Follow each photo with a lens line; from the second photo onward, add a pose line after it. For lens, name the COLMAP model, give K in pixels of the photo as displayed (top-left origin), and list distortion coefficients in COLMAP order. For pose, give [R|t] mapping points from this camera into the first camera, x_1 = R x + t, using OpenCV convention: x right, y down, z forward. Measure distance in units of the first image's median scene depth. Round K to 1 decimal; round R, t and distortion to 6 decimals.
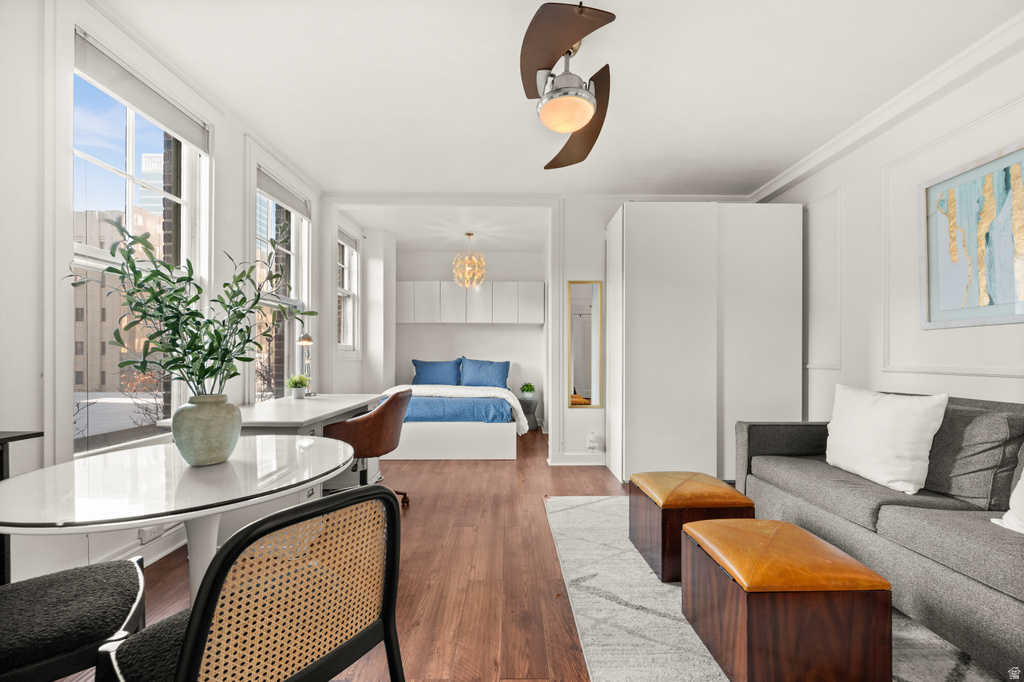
lens RADIAL K [[408.6, 0, 511.9], [0, 408.6, 353.1], [0, 0, 1]] dist [-0.000921, -0.000119]
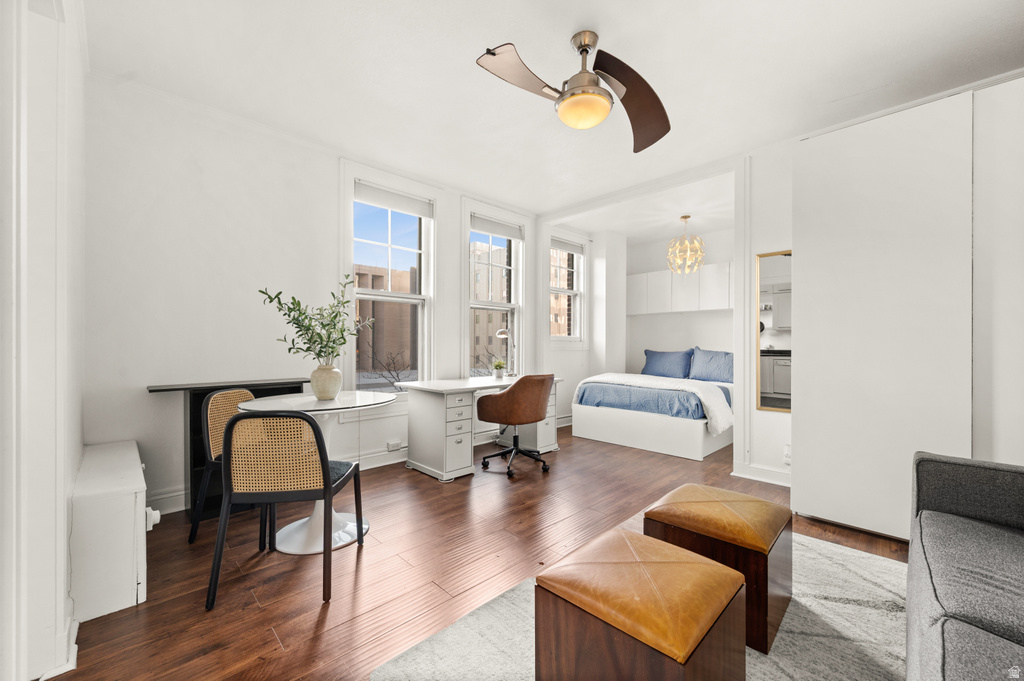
lens RADIAL K [[405.0, 0, 512.0], [0, 405.0, 340.5], [0, 0, 1]] dist [-0.000128, -0.000006]
pose [[0.692210, -0.009017, -0.721640, 0.353531], [0.003298, 0.999951, -0.009331, 0.001732], [0.721689, 0.004079, 0.692205, 0.077819]]
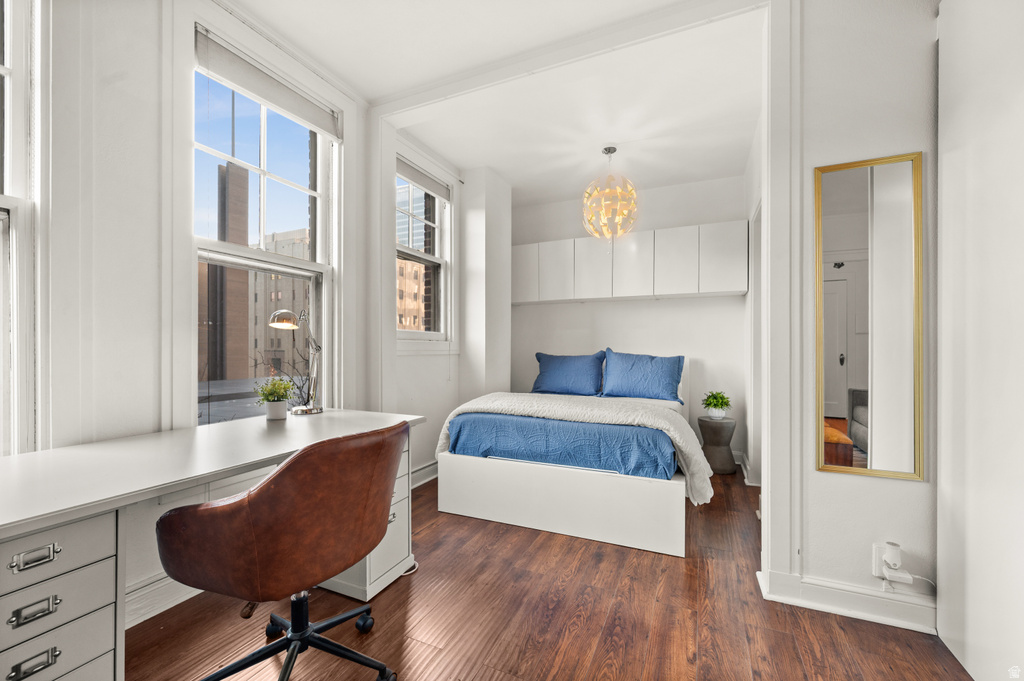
lens RADIAL K [[413.3, 0, 512.7], [0, 413.3, 351.4], [0, 0, 1]] dist [-0.001836, -0.000150]
pose [[0.907541, 0.000380, -0.419963, 0.030177], [0.005468, 0.999904, 0.012720, 0.005152], [0.419928, -0.013840, 0.907452, 0.448137]]
